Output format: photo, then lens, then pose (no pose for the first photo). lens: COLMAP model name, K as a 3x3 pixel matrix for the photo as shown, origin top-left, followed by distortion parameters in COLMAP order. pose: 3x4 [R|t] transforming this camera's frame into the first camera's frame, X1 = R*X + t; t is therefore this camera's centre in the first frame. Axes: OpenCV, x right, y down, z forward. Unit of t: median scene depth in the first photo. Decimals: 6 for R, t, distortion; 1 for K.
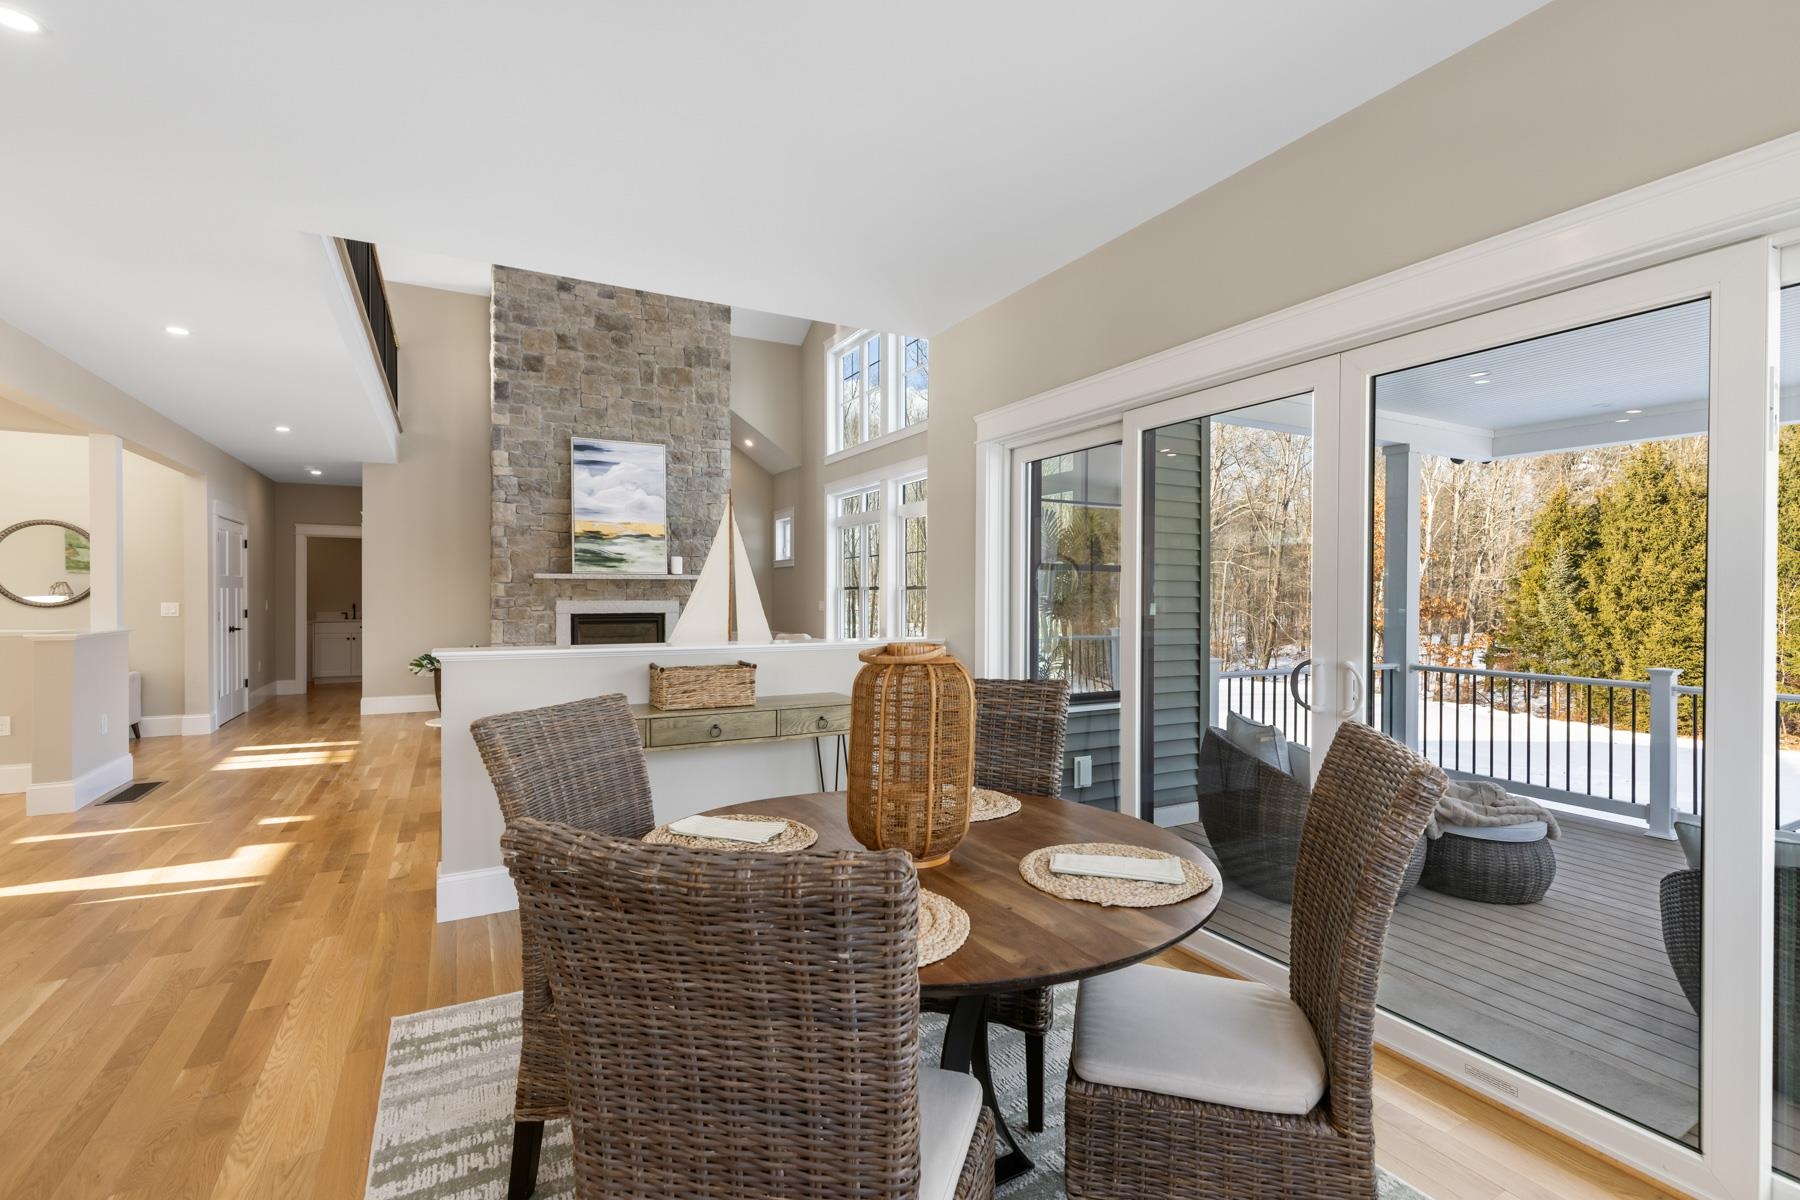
lens RADIAL K [[814.7, 0, 903.6], [0, 814.7, 604.2], [0, 0, 1]] dist [0.004004, 0.000262]
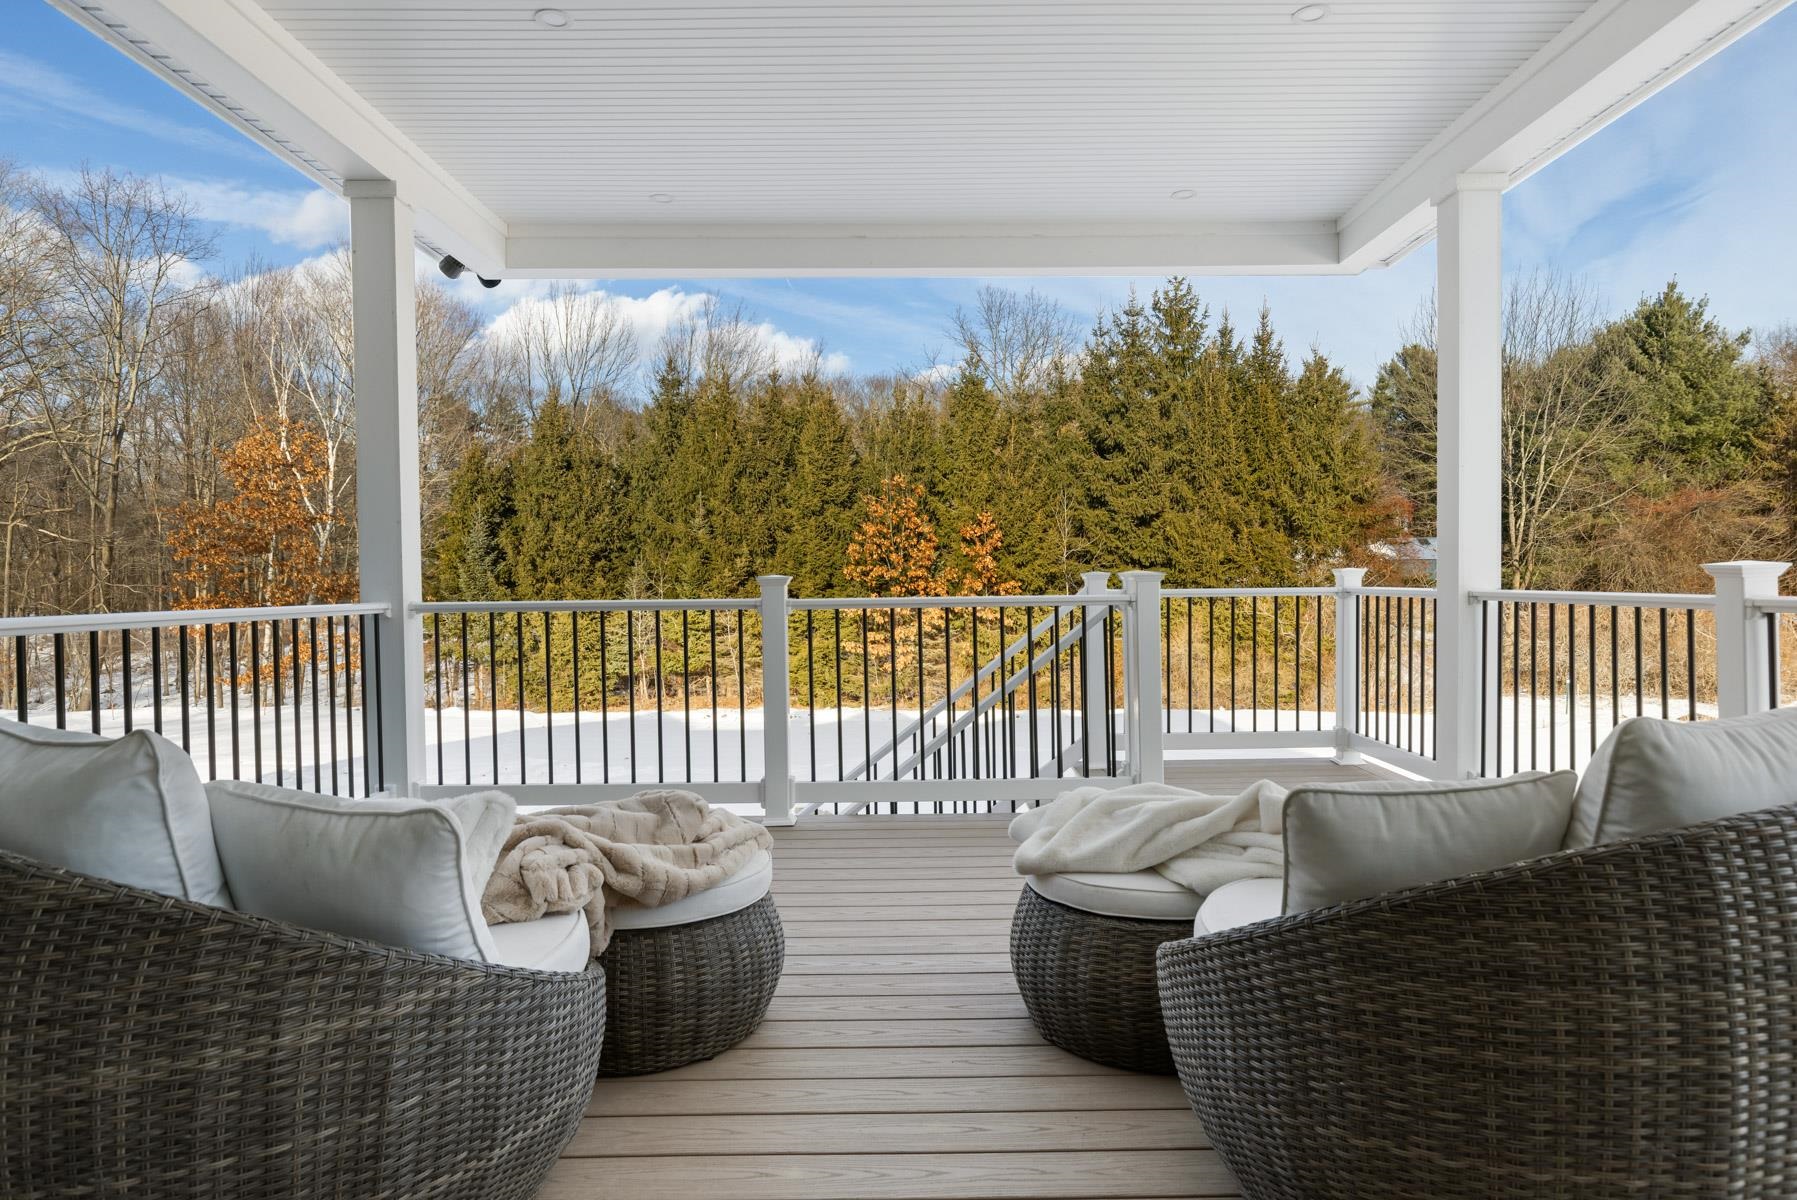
lens RADIAL K [[1052.2, 0, 901.5], [0, 1052.2, 599.8], [0, 0, 1]] dist [0.007105, 0.001439]
pose [[0.476761, -0.027974, 0.878588, 0.130182], [0.023328, 0.999544, 0.019166, 0.051103], [-0.878723, 0.011358, 0.477196, 0.297985]]
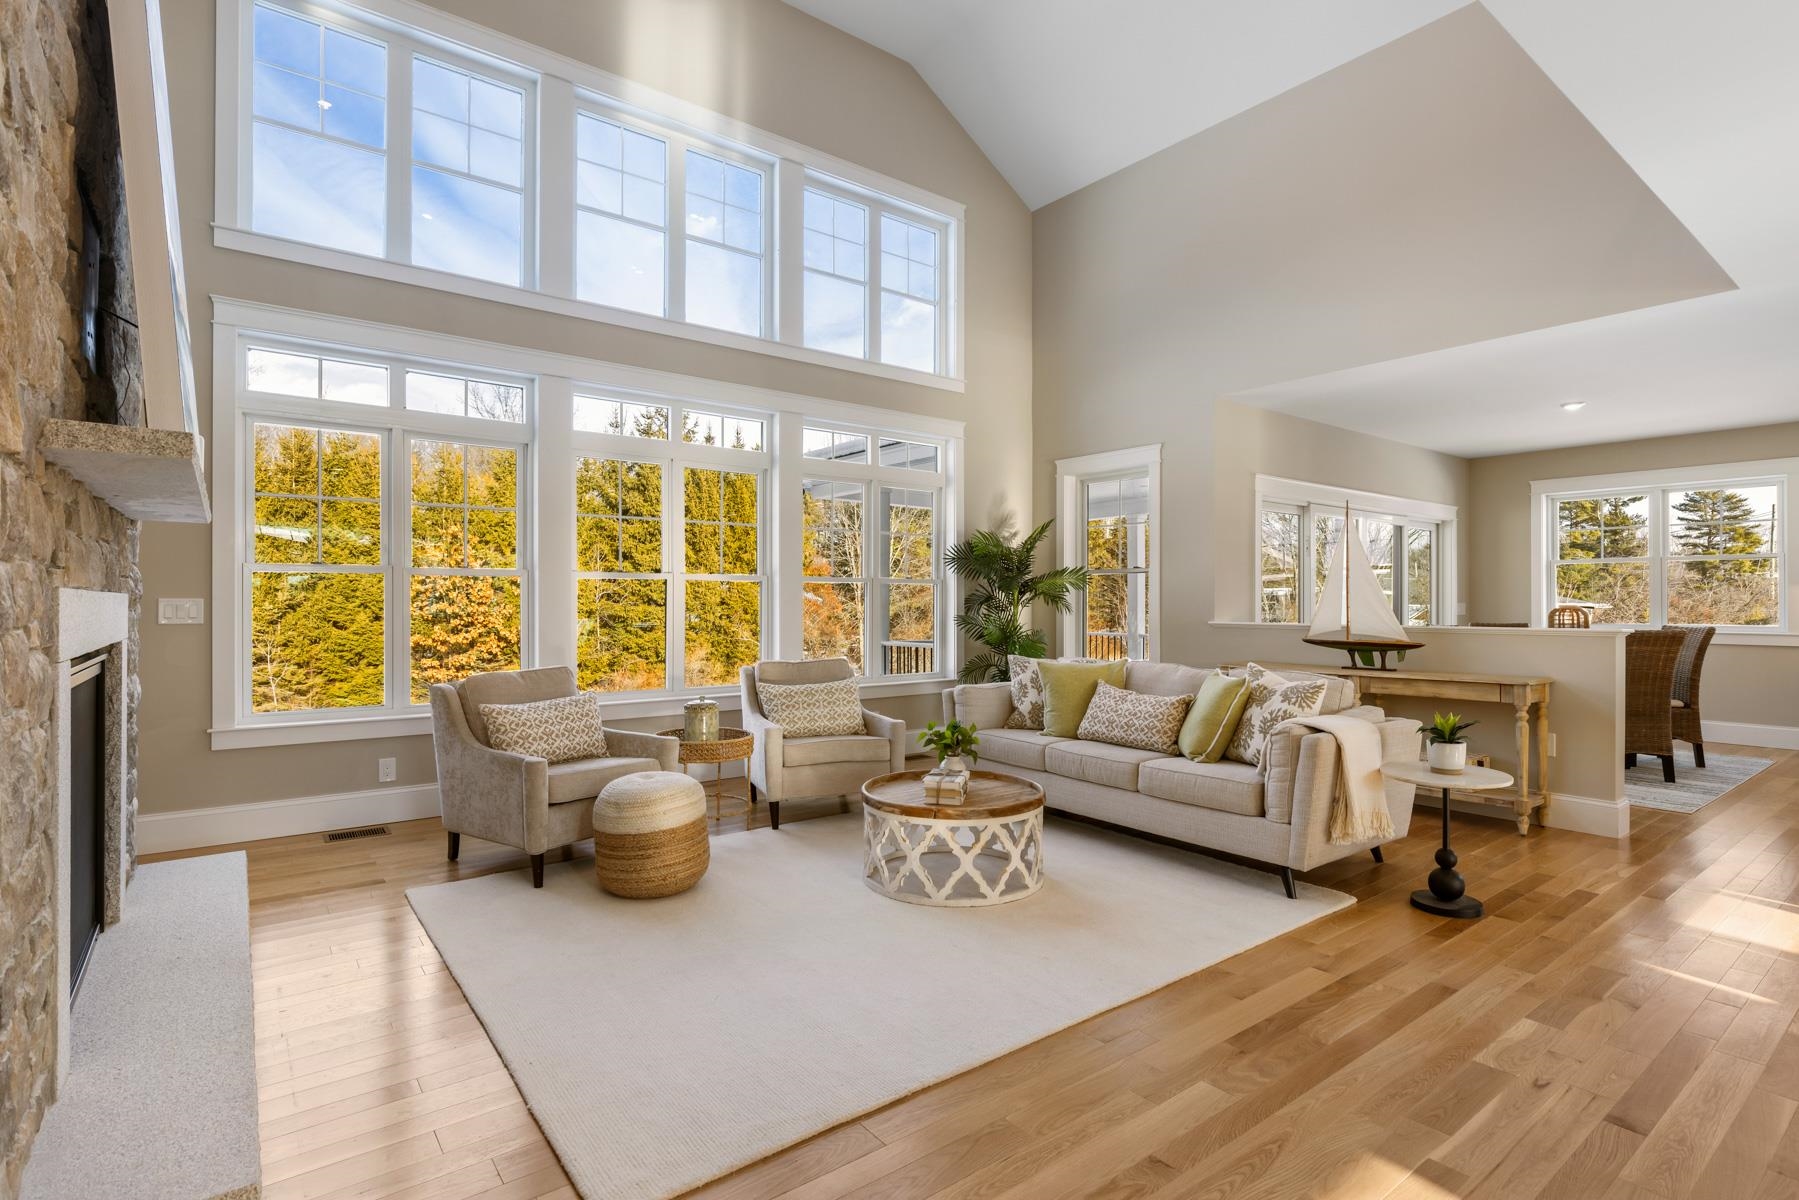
lens RADIAL K [[879.8, 0, 921.7], [0, 879.8, 597.1], [0, 0, 1]] dist [0.000985, -0.000044]
pose [[-0.163034, 0.003812, 0.986613, -0.623138], [0.007166, 0.999971, -0.002680, -0.000988], [-0.986594, 0.006633, -0.163057, 0.820986]]
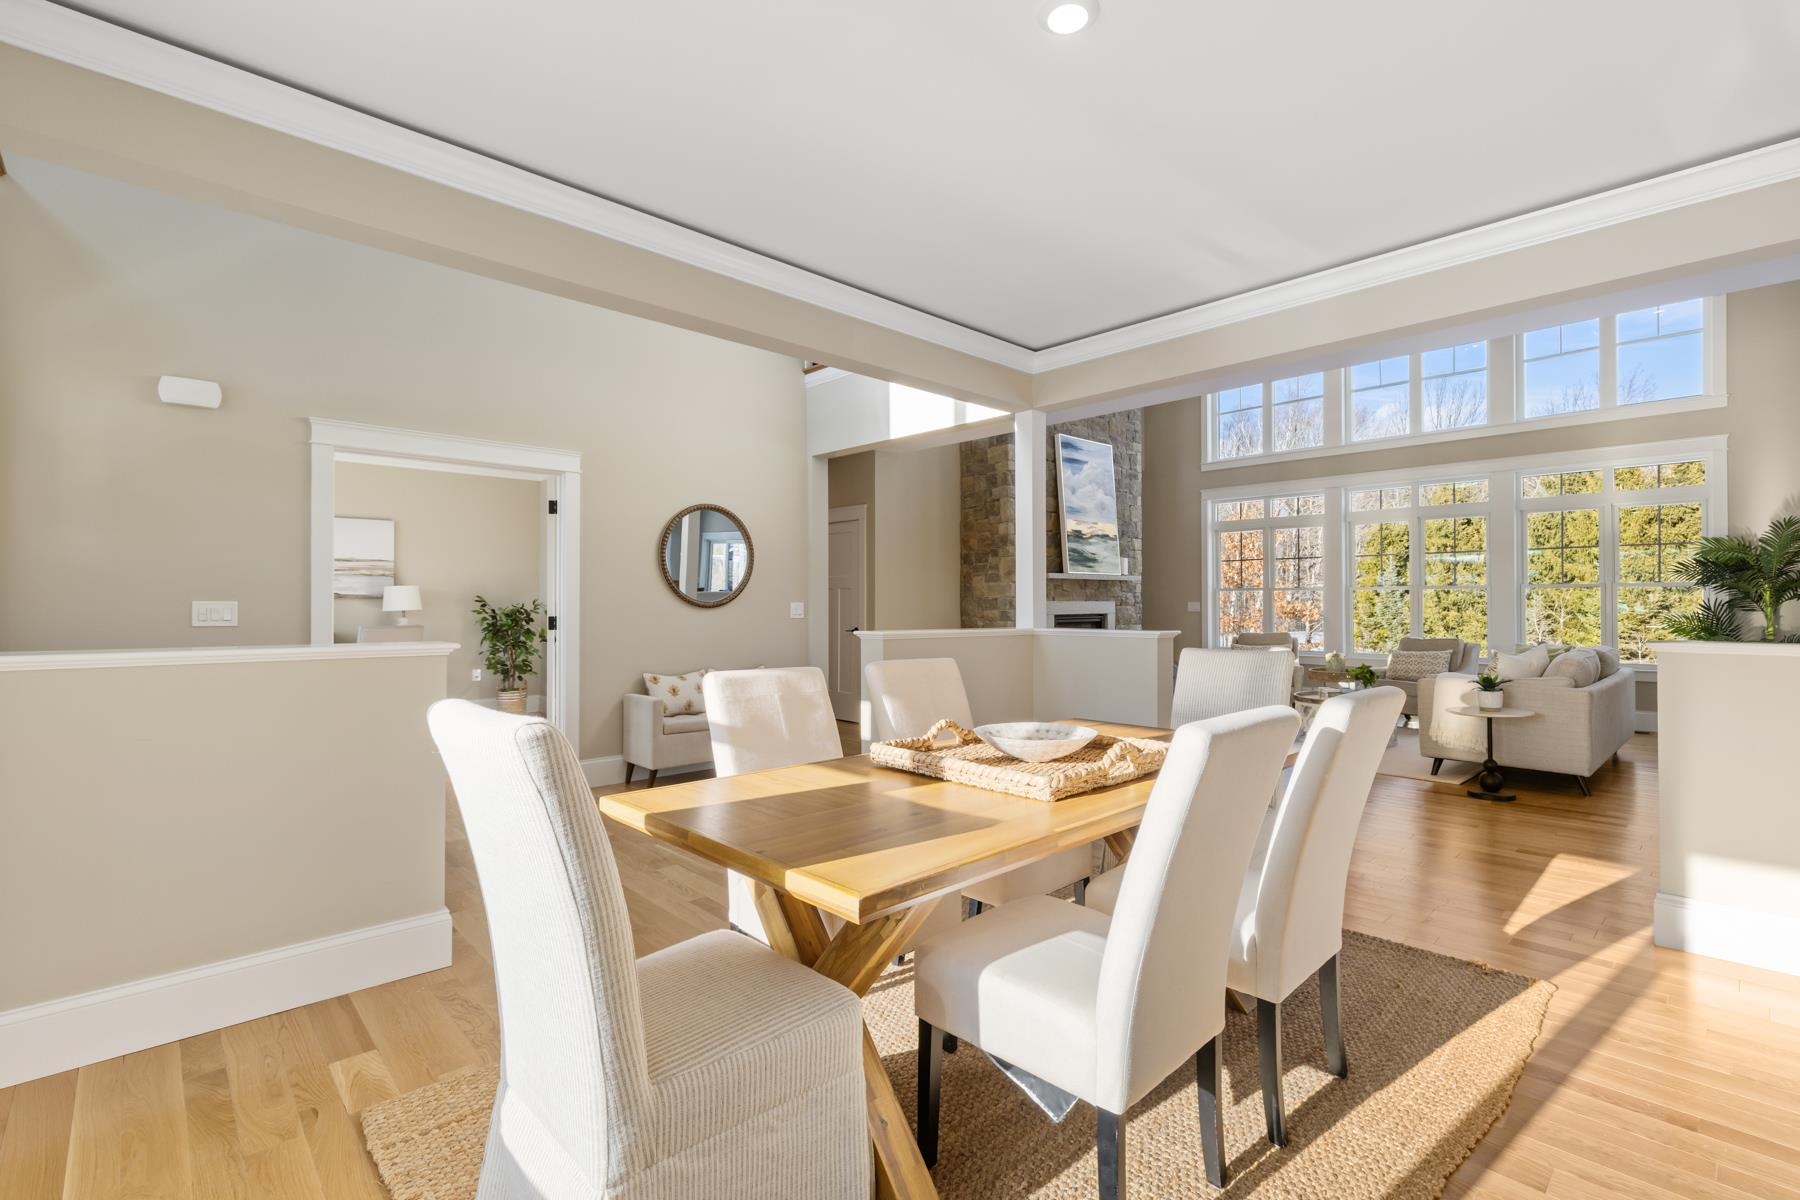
lens RADIAL K [[808.3, 0, 908.3], [0, 808.3, 596.0], [0, 0, 1]] dist [0.004658, -0.000087]
pose [[0.966754, -0.000413, 0.255706, -0.806830], [0.004915, 0.999844, -0.016967, 0.004735], [-0.255659, 0.017659, 0.966606, 0.111233]]
